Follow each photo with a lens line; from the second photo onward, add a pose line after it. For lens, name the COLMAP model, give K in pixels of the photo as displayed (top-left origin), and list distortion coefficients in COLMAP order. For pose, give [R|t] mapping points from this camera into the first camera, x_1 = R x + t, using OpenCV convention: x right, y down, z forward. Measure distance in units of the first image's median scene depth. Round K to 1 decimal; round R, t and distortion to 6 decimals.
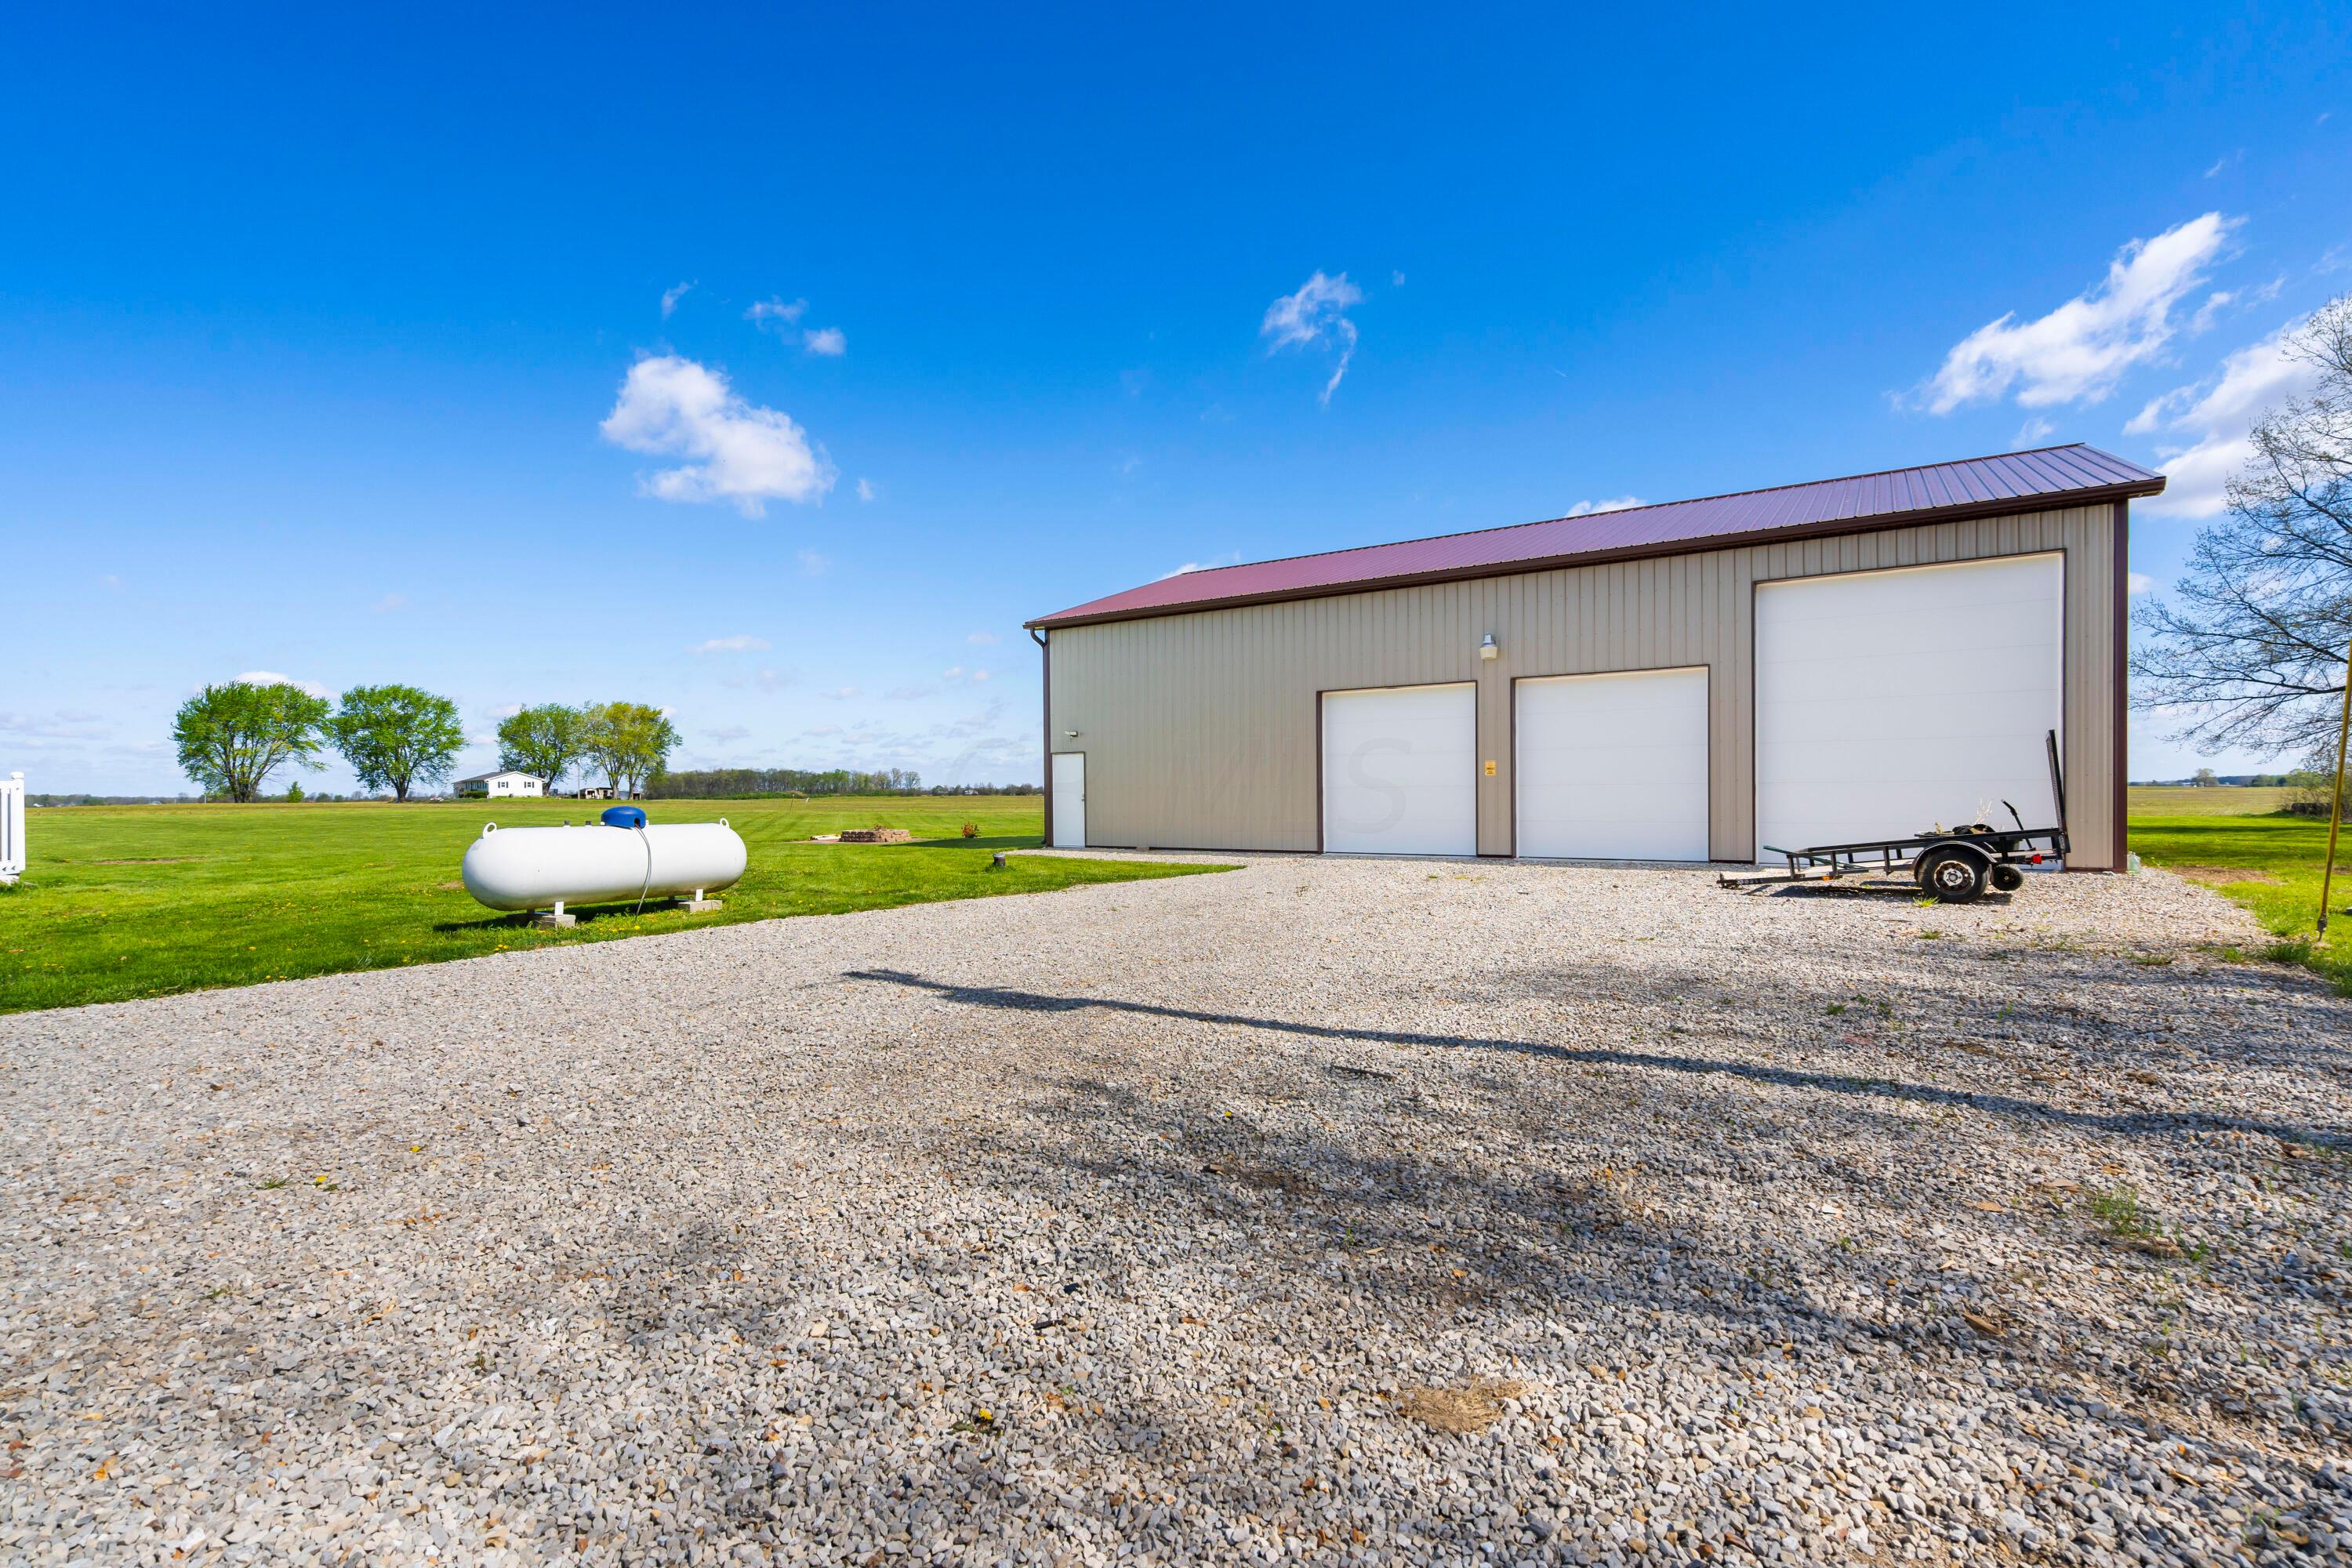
lens RADIAL K [[1094.3, 0, 1176.0], [0, 1094.3, 784.0], [0, 0, 1]] dist [-0.001517, -0.000336]
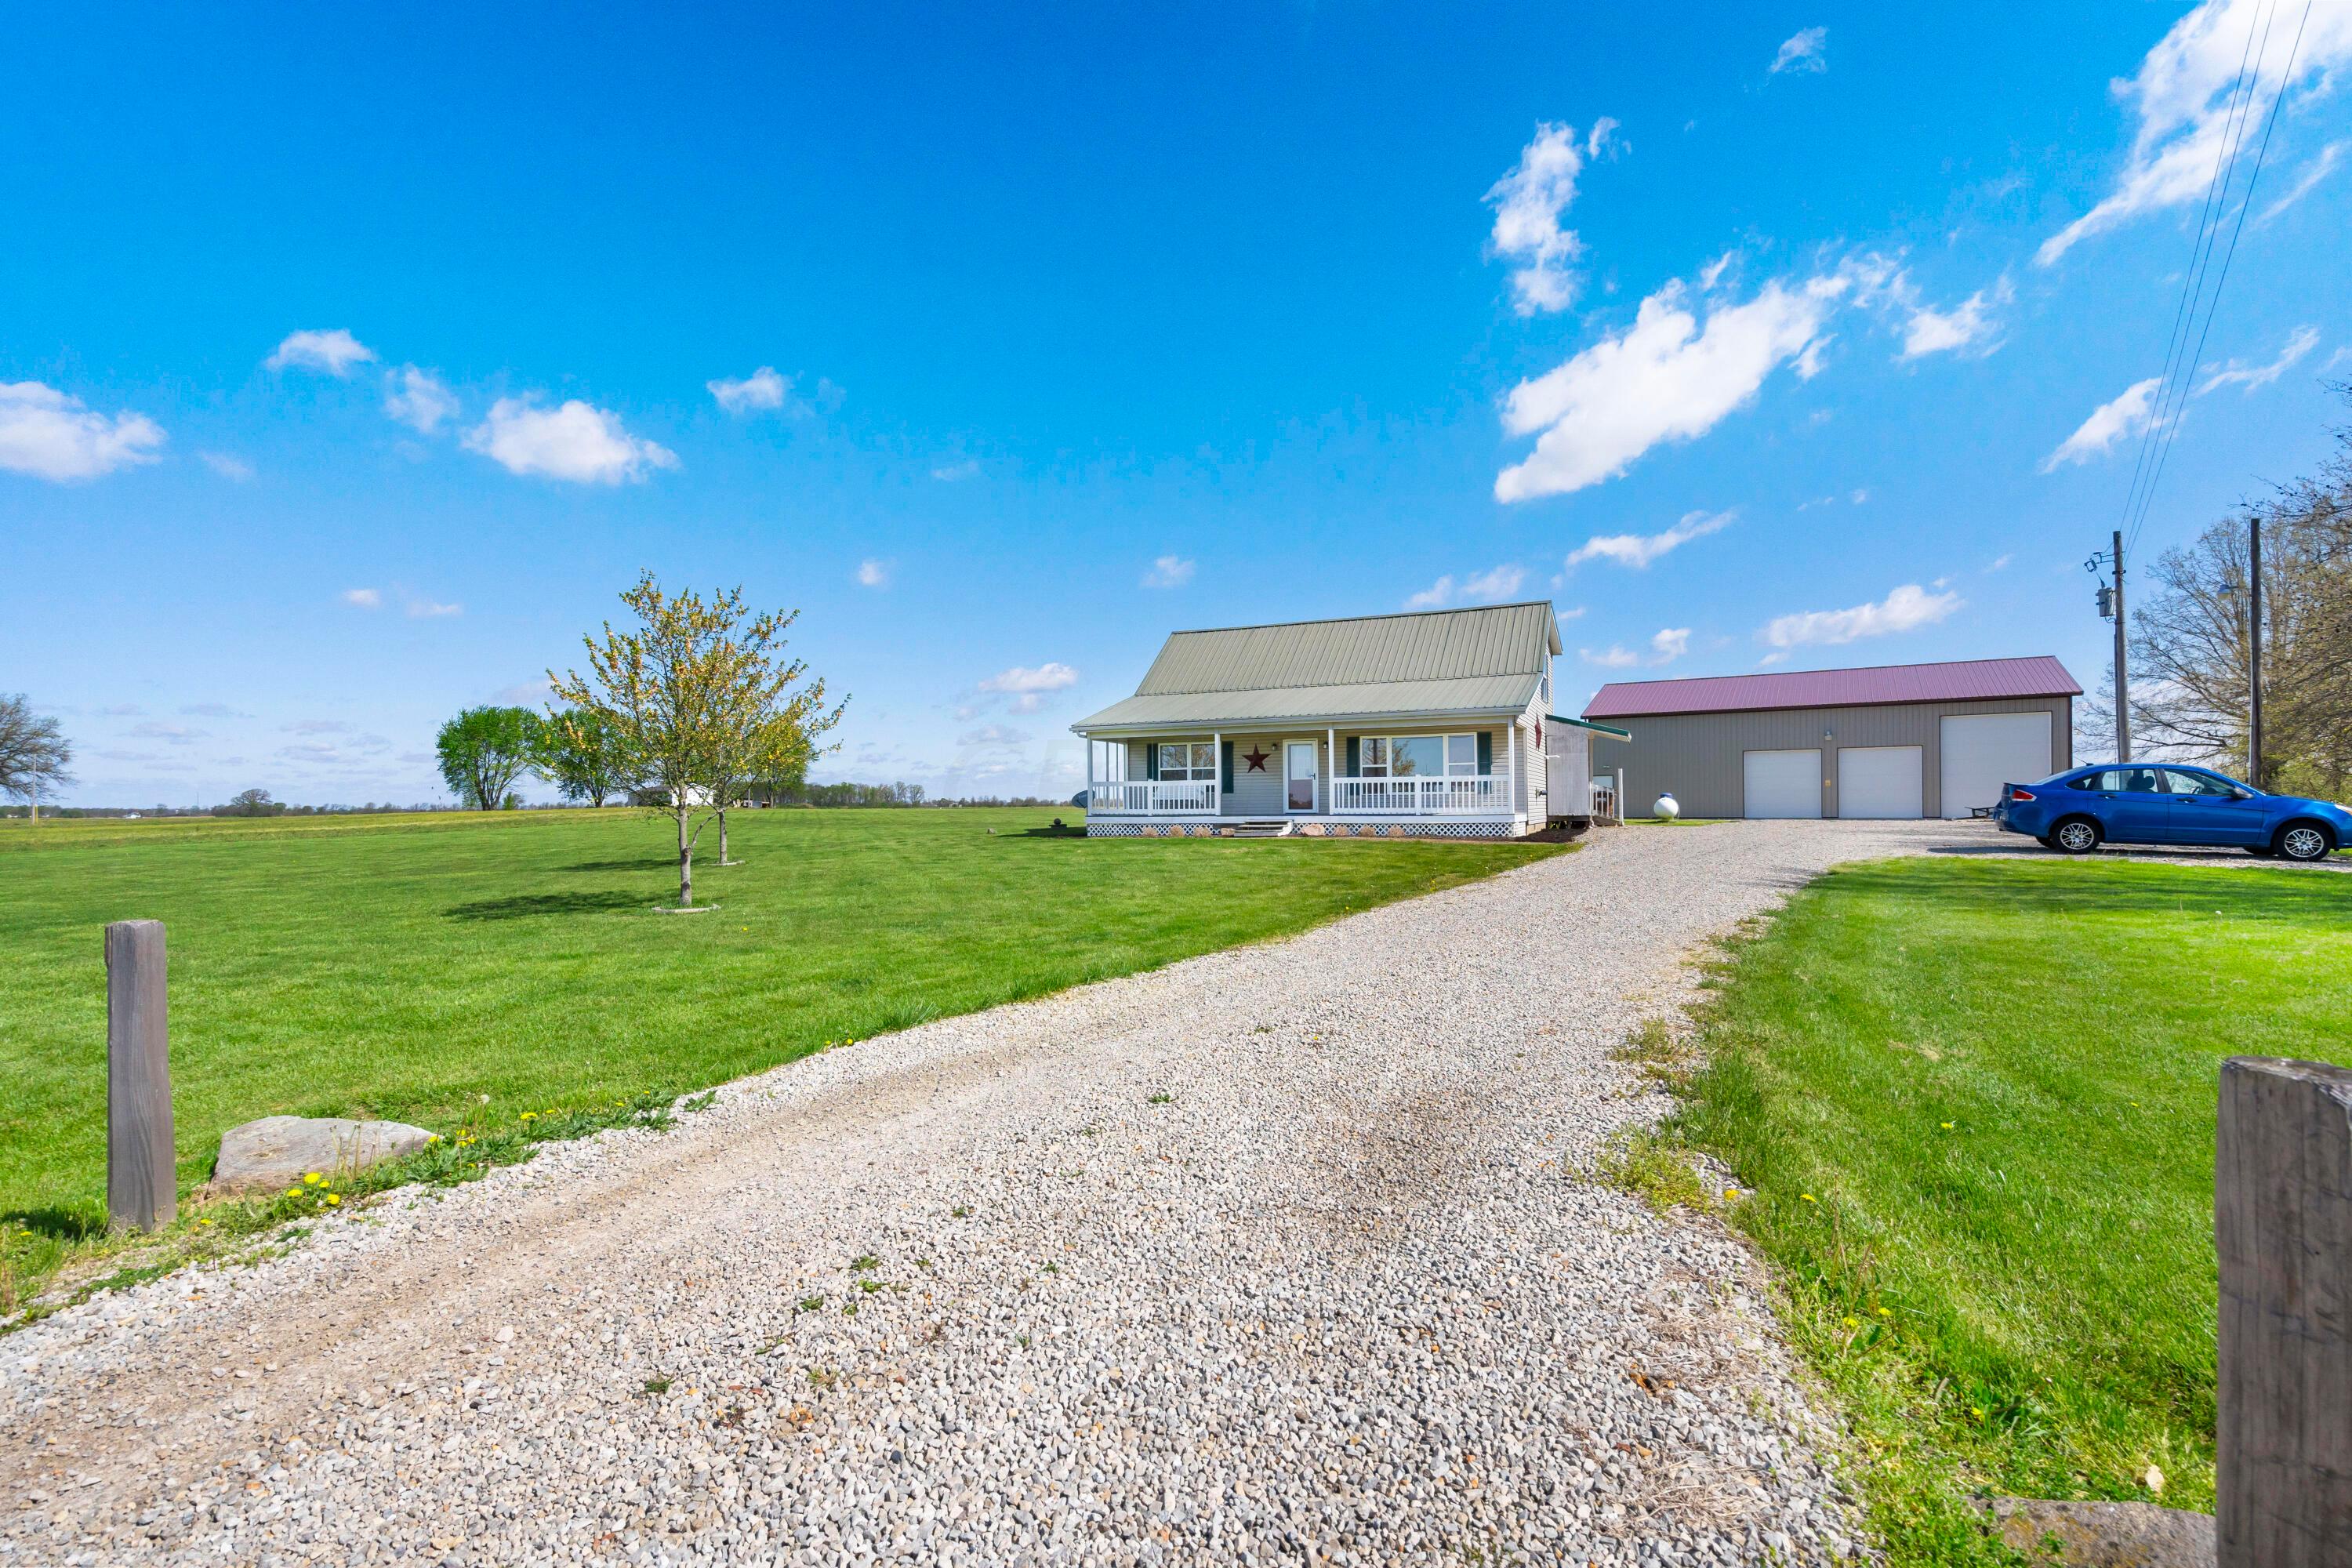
lens RADIAL K [[1066.2, 0, 1176.0], [0, 1066.2, 784.0], [0, 0, 1]] dist [0.000449, -0.000016]
pose [[0.999880, 0.001924, 0.015367, -0.122594], [-0.001734, 0.999922, -0.012381, 0.002253], [-0.015390, 0.012353, 0.999805, -0.141791]]
